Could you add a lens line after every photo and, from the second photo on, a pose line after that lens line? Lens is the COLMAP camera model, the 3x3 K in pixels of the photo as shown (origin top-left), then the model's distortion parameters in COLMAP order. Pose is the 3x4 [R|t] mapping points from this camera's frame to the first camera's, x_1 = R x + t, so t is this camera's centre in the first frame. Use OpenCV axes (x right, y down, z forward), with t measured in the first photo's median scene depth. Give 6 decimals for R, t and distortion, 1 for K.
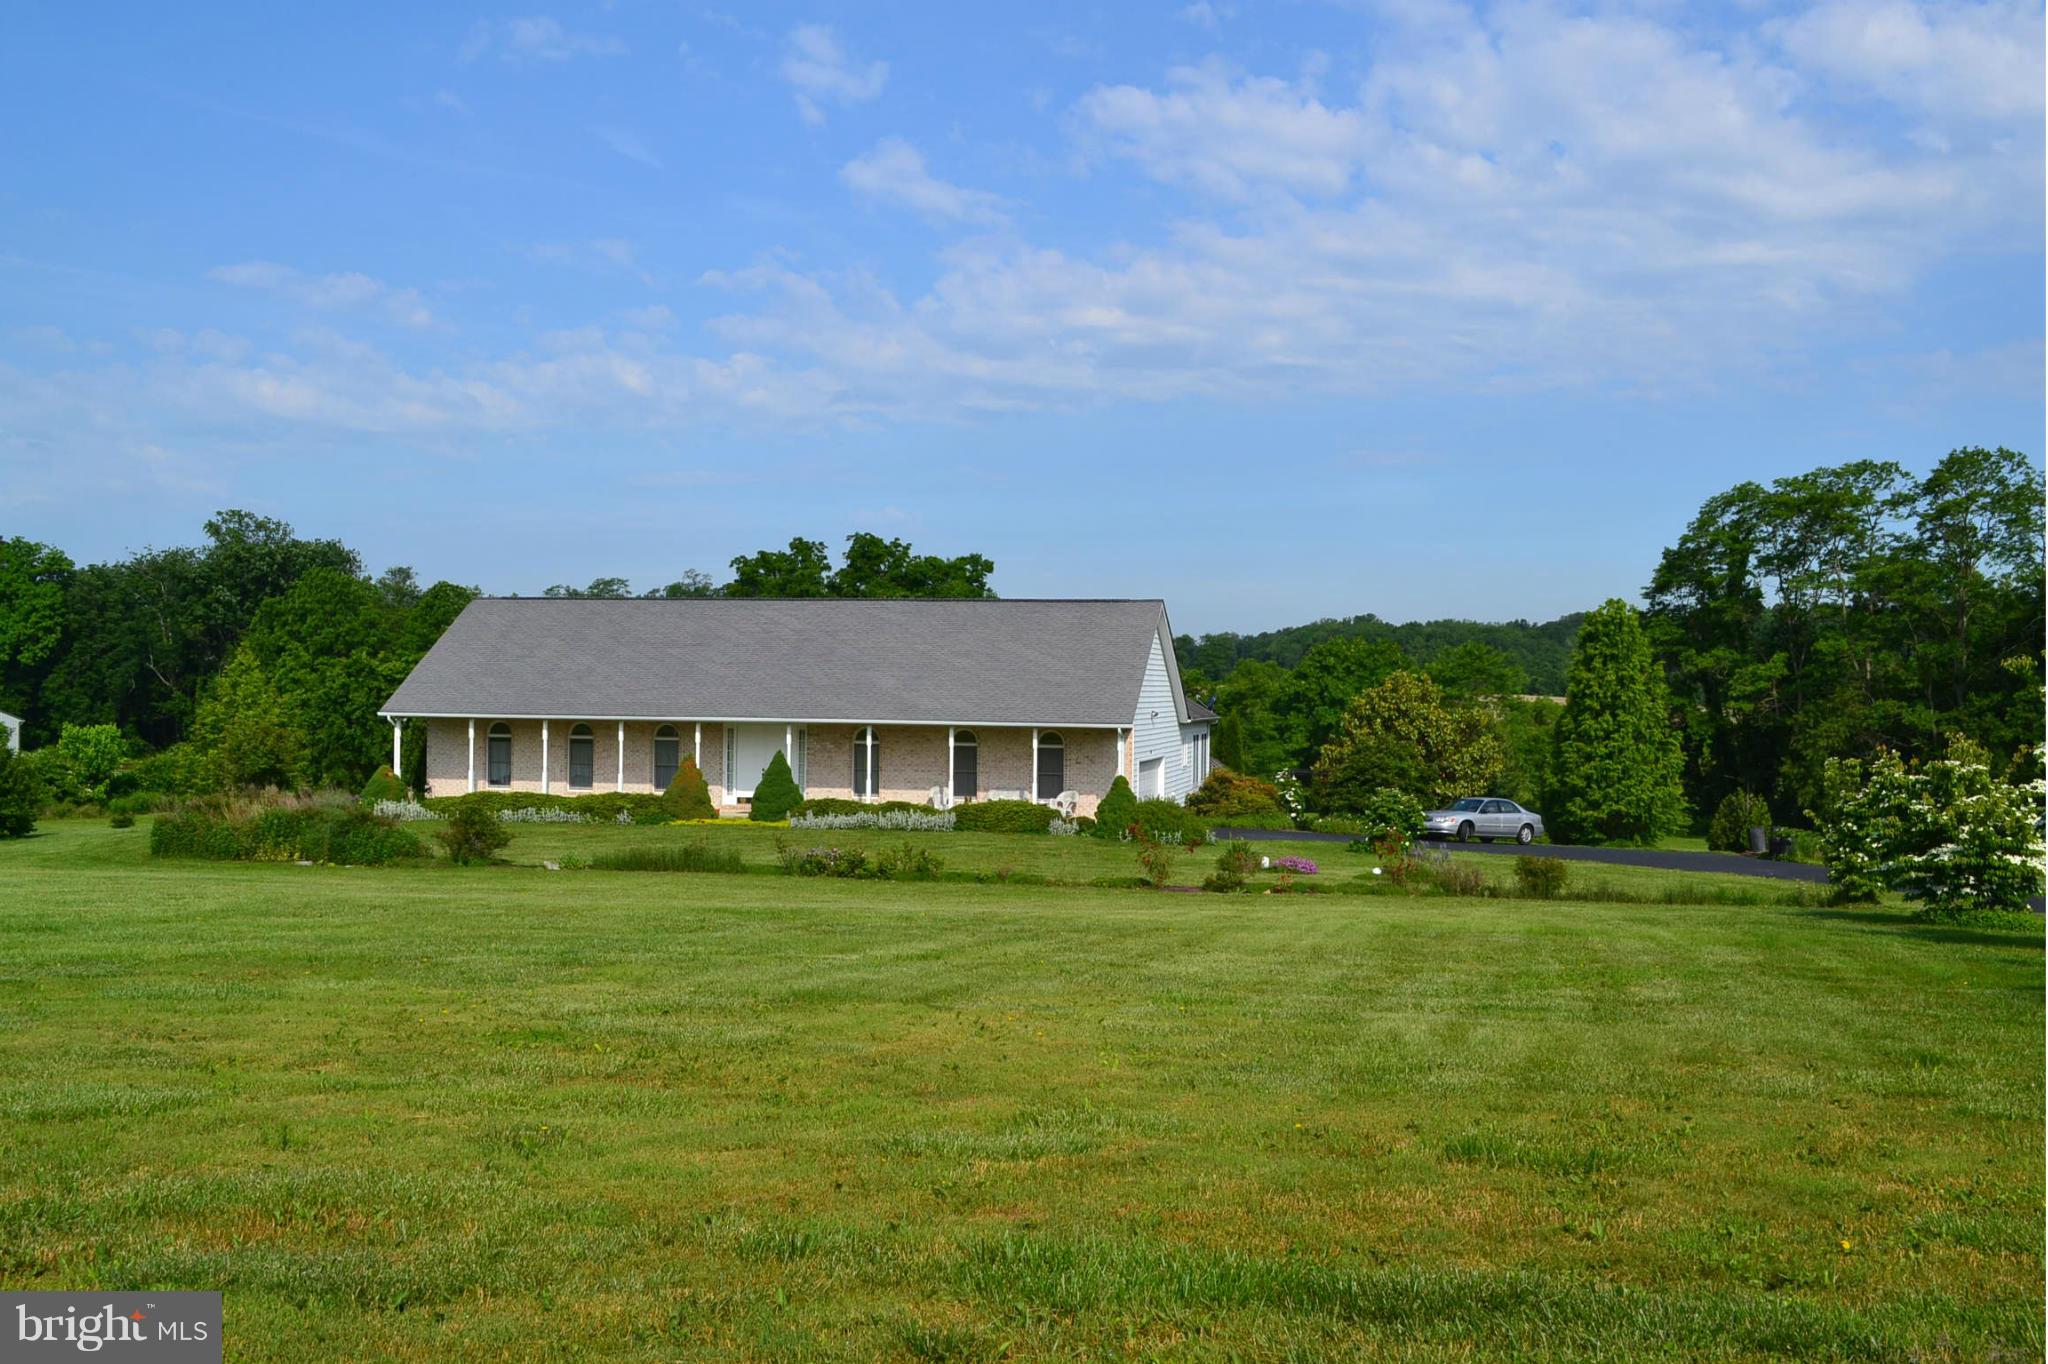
lens RADIAL K [[2471.1, 0, 1024.0], [0, 2471.1, 682.0], [0, 0, 1]] dist [0.006195, 0.025938]
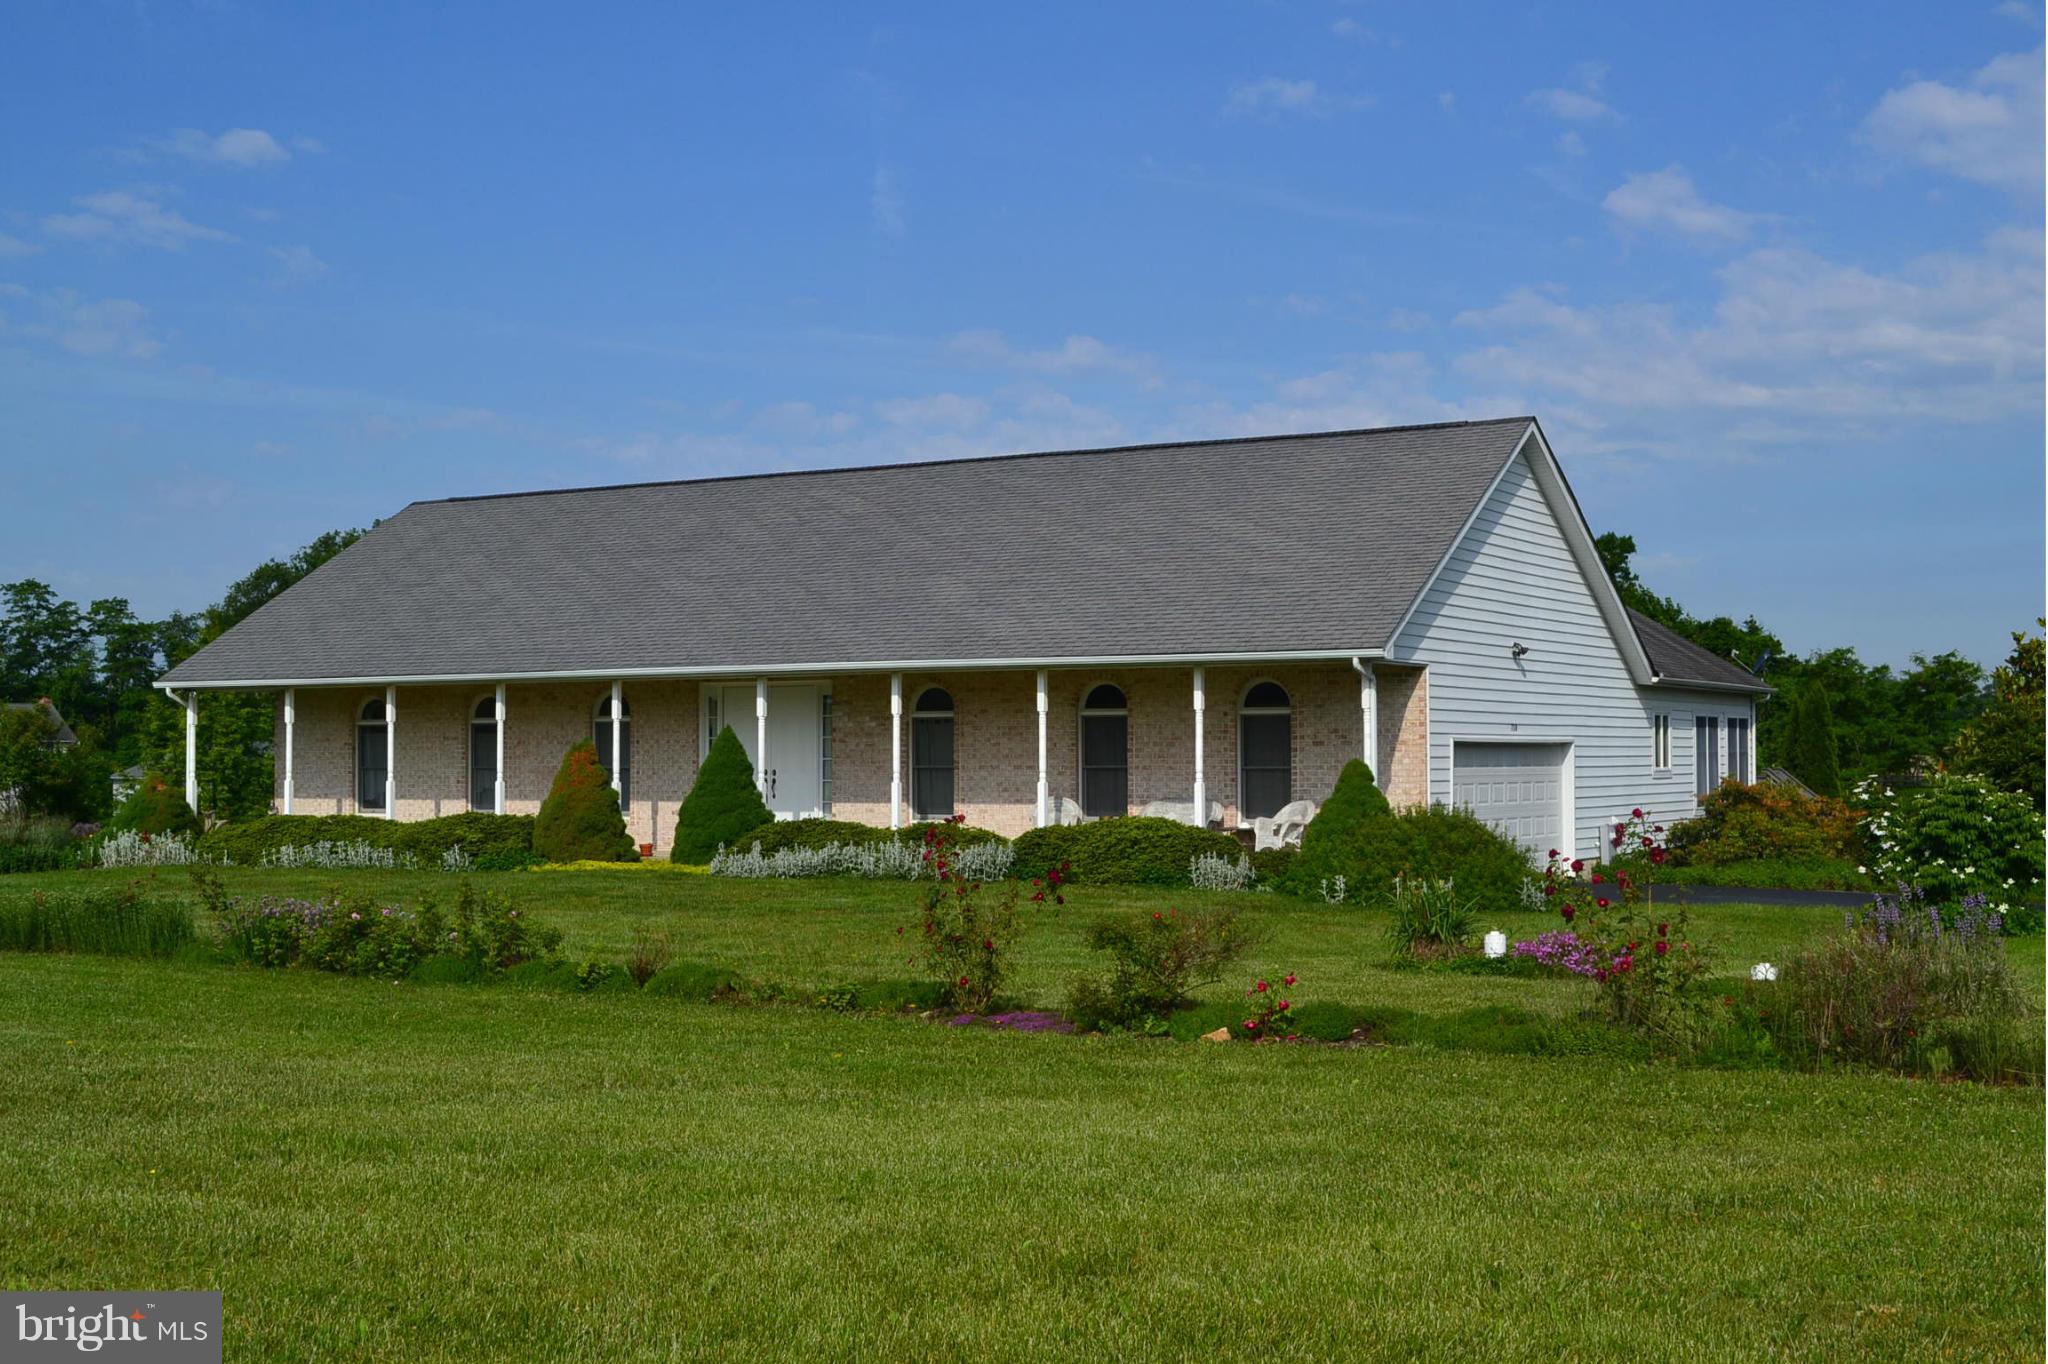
lens RADIAL K [[2471.1, 0, 1024.0], [0, 2471.1, 682.0], [0, 0, 1]] dist [0.006195, 0.025938]
pose [[0.946883, -0.026688, -0.320468, 0.122105], [0.016200, 0.999244, -0.035349, 0.036663], [0.321169, 0.028280, 0.946599, 0.518316]]
